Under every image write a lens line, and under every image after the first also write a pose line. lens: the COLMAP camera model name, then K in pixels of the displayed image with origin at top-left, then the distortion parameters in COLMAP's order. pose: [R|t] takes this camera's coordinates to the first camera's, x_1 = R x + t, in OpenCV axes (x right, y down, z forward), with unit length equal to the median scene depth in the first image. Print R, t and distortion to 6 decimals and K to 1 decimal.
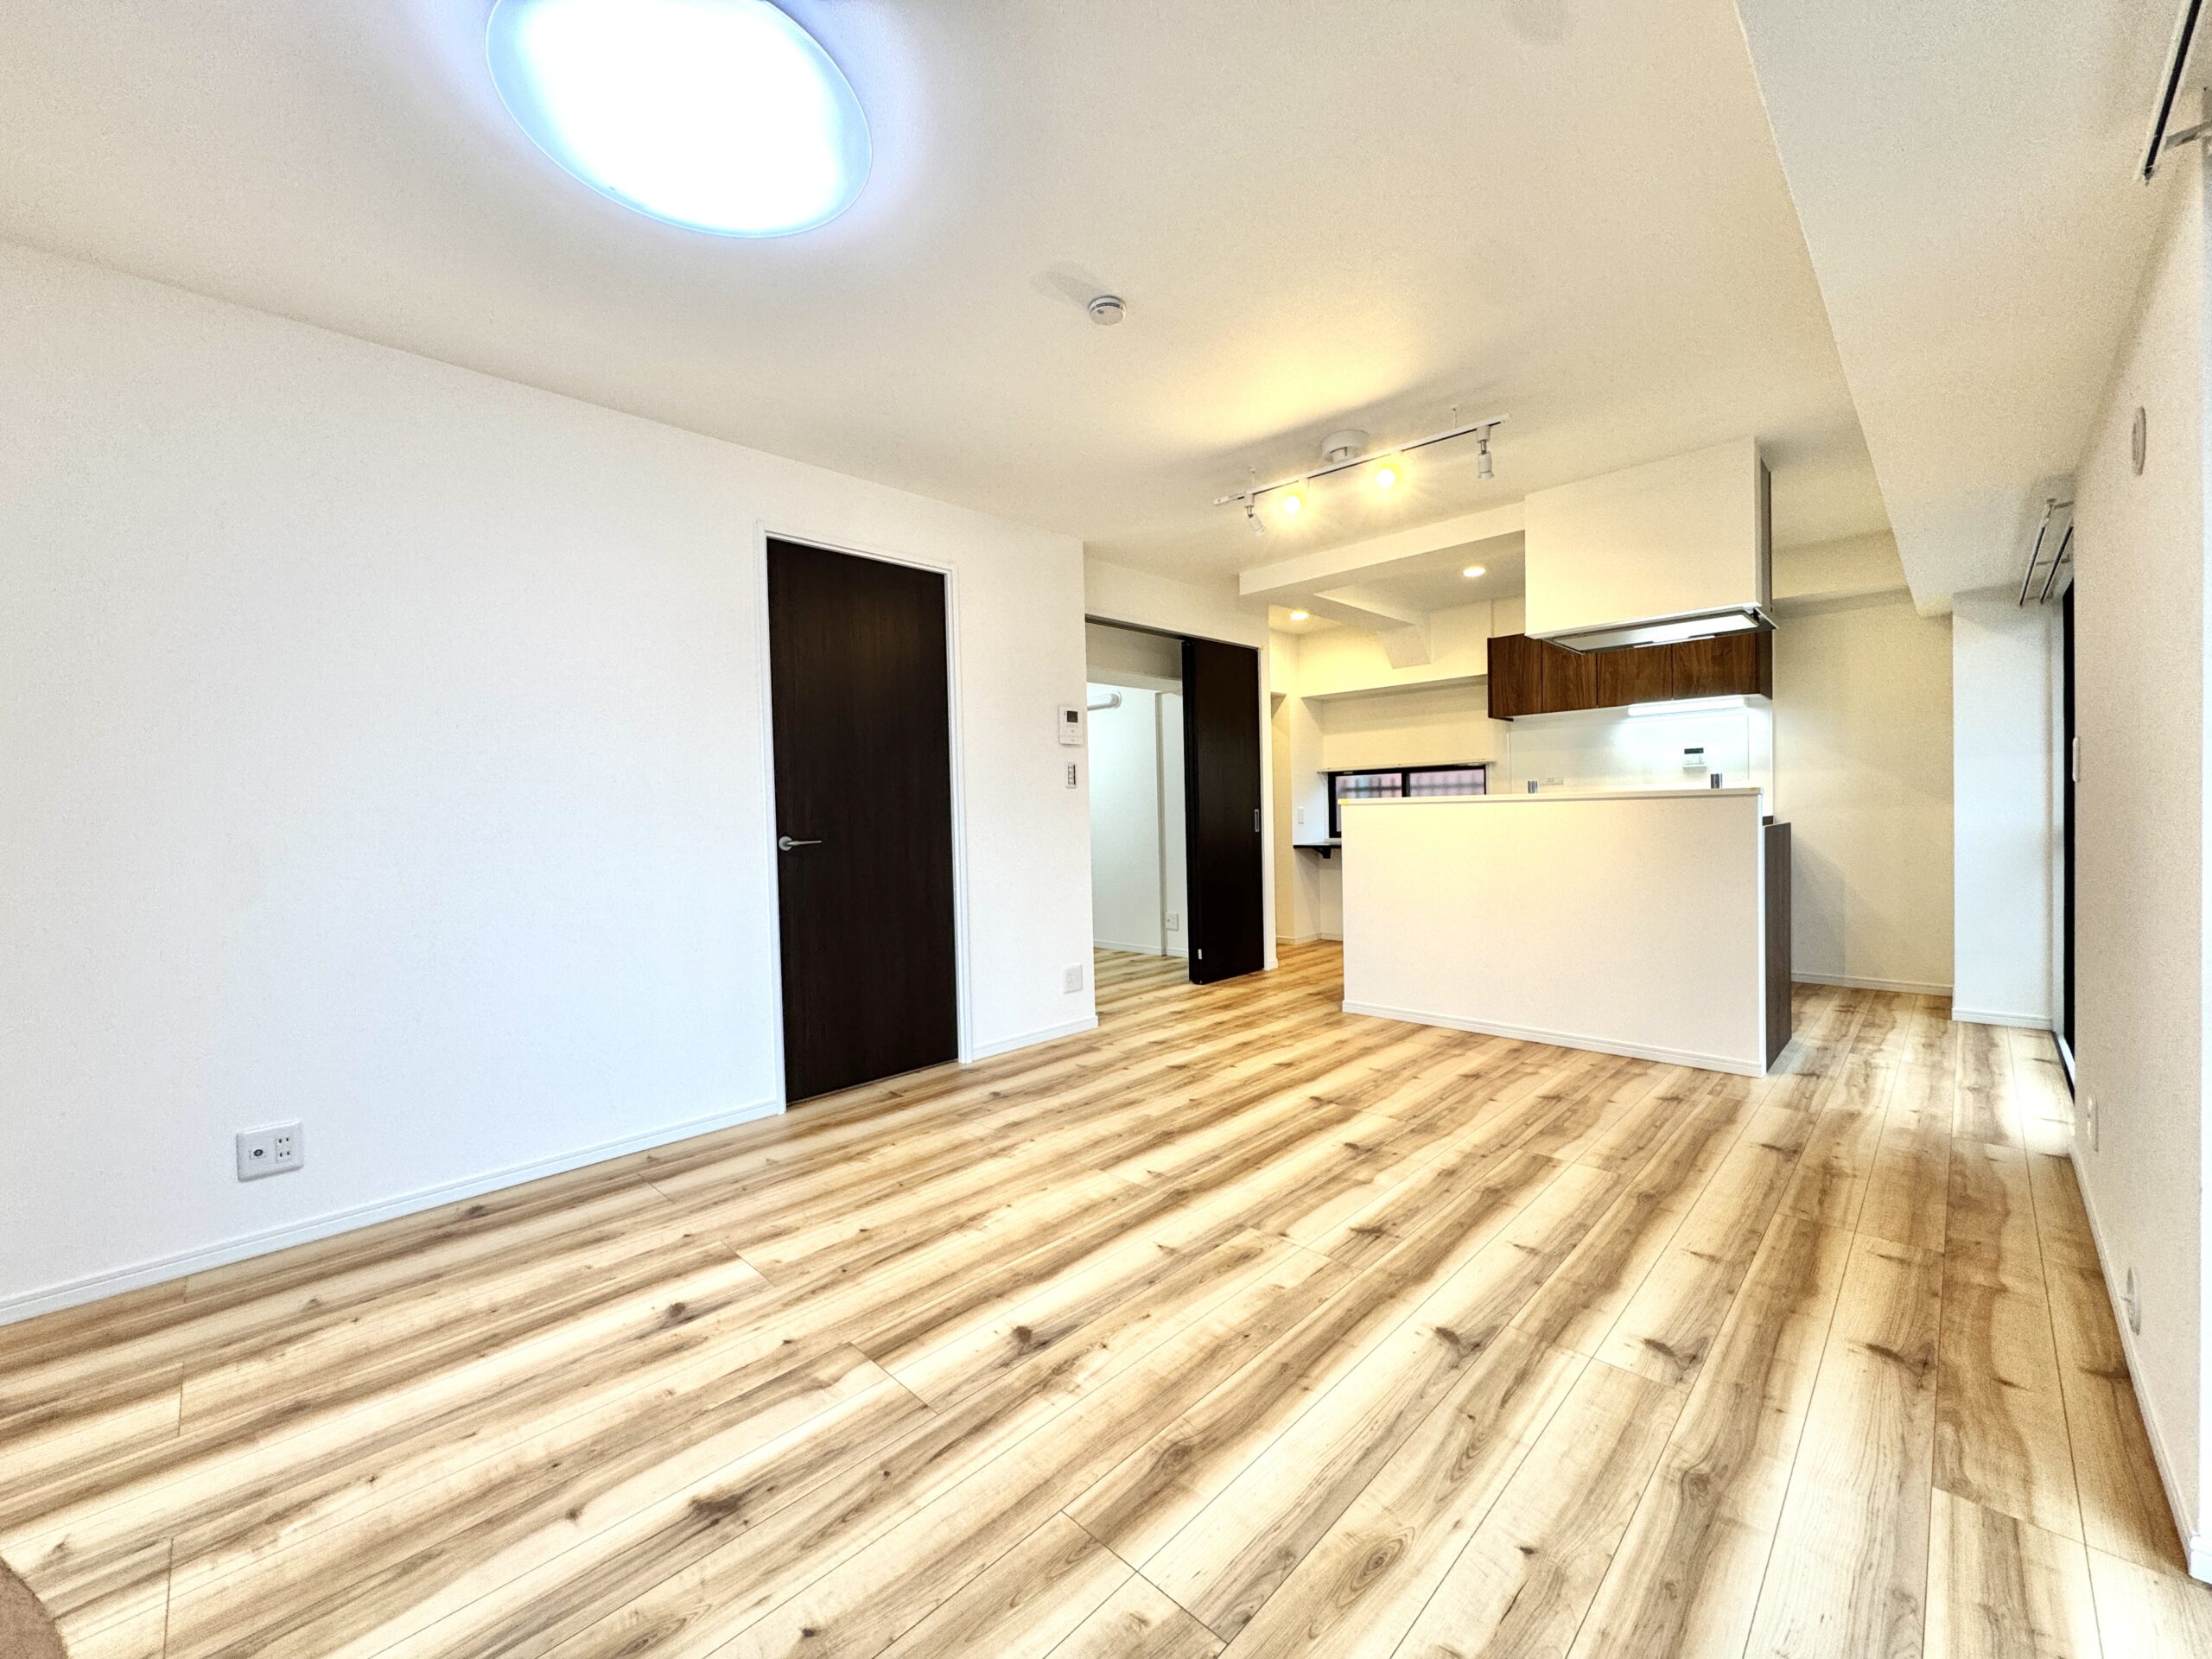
lens RADIAL K [[877.8, 0, 1108.9], [0, 877.8, 835.4], [0, 0, 1]] dist [-0.002076, -0.000186]
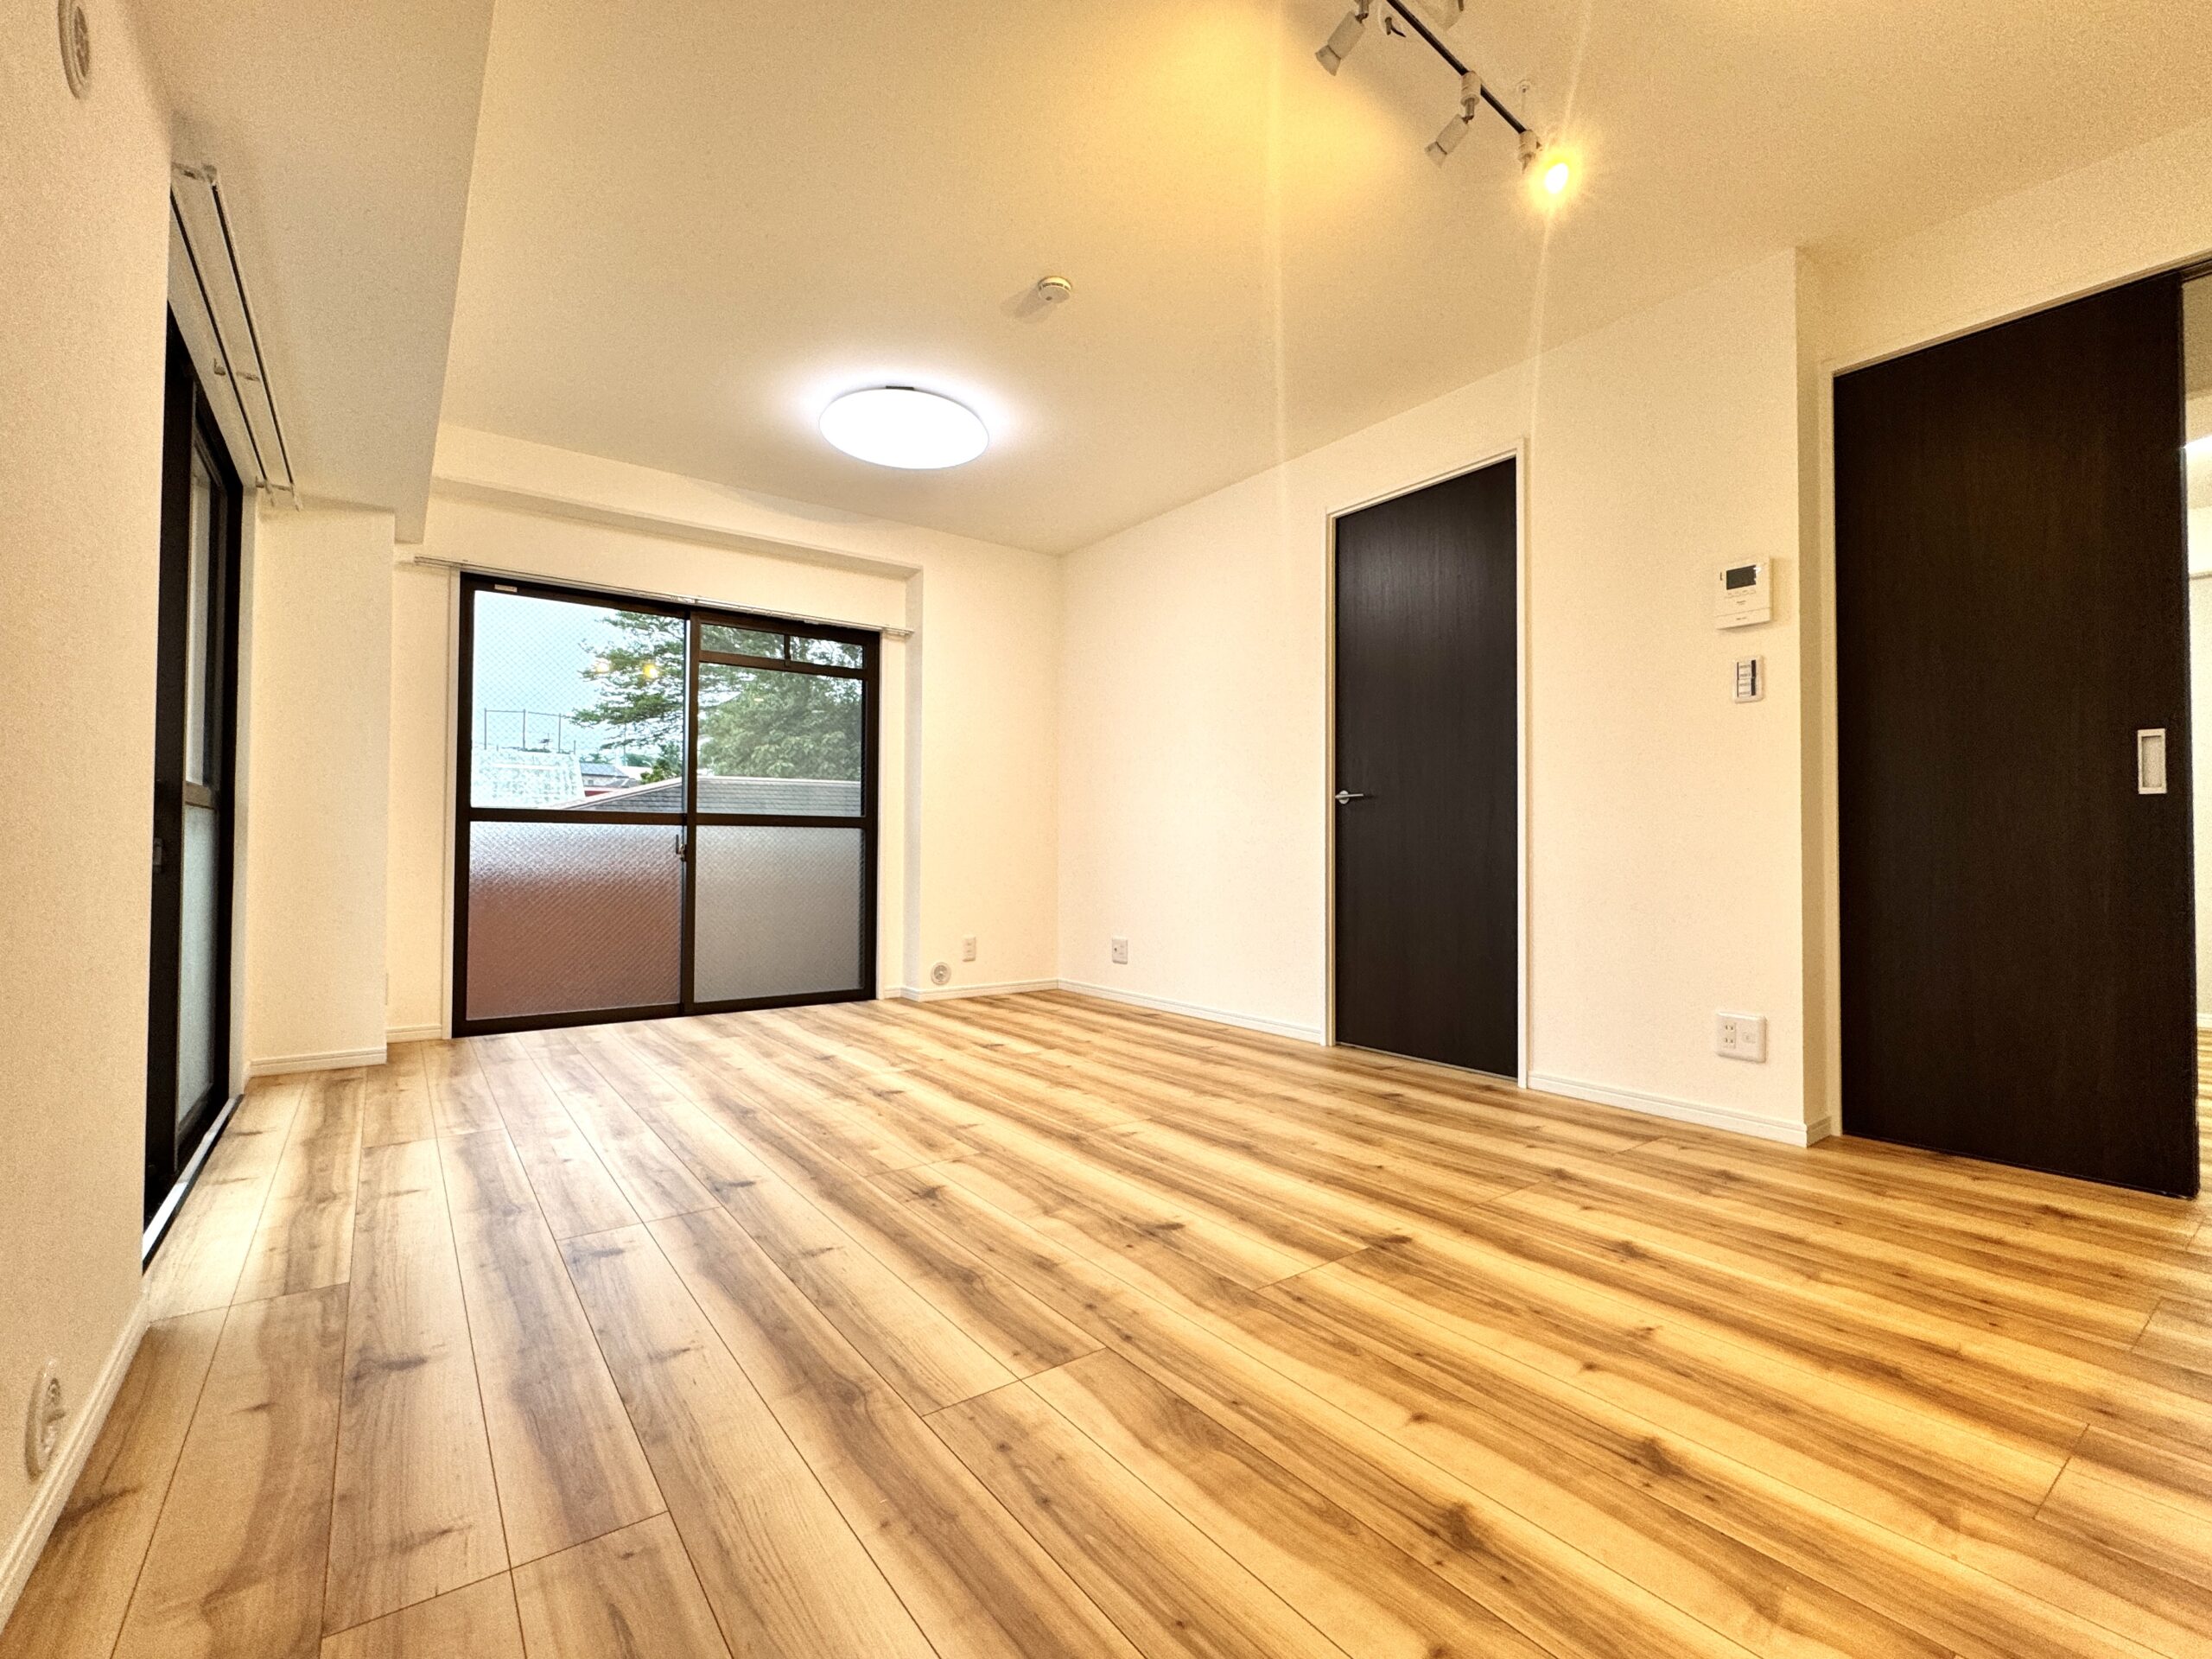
lens RADIAL K [[975.1, 0, 1100.2], [0, 975.1, 830.6], [0, 0, 1]] dist [-0.000114, -0.000339]
pose [[-0.161438, 0.004589, -0.986872, 1.105858], [-0.028756, 0.999543, 0.009352, 0.061191], [0.986464, 0.029889, -0.161232, 1.169844]]
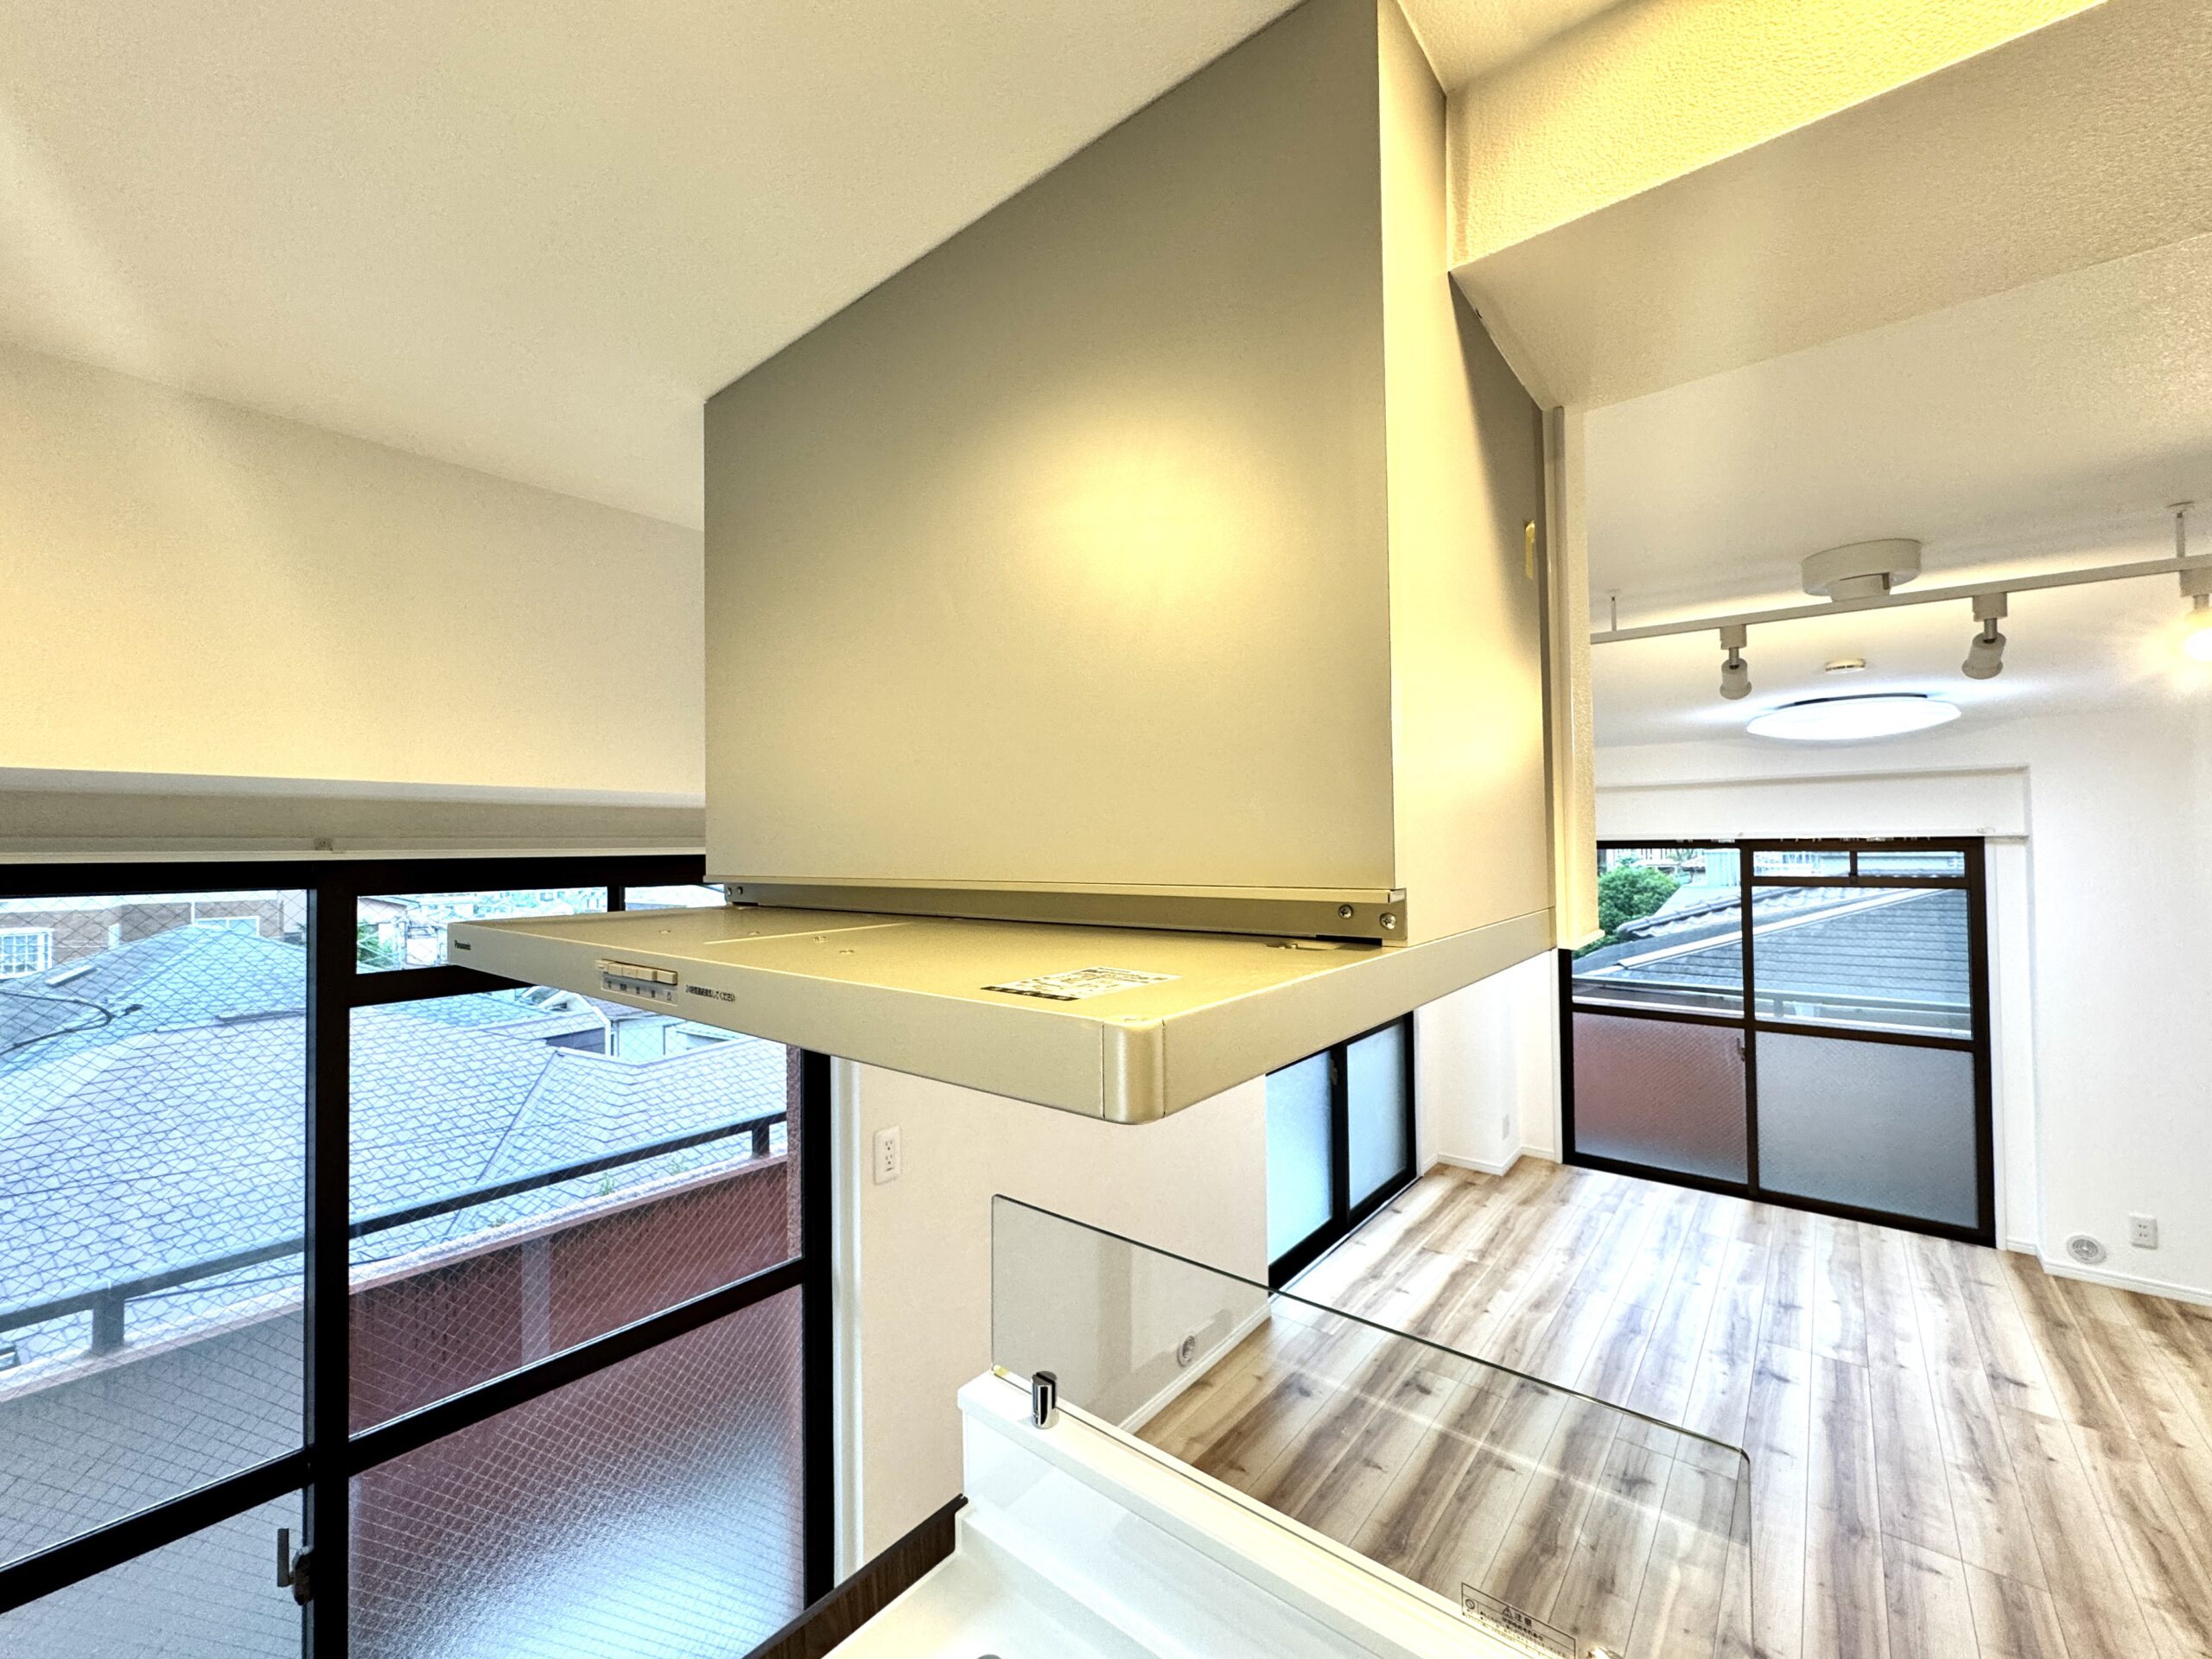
lens RADIAL K [[877.8, 0, 1110.5], [0, 877.8, 835.1], [0, 0, 1]] dist [-0.002076, -0.000186]
pose [[-0.995060, 0.036326, -0.092395, 0.950798], [0.035332, 0.999299, 0.012377, -0.399010], [0.092780, 0.009051, -0.995646, 1.855260]]
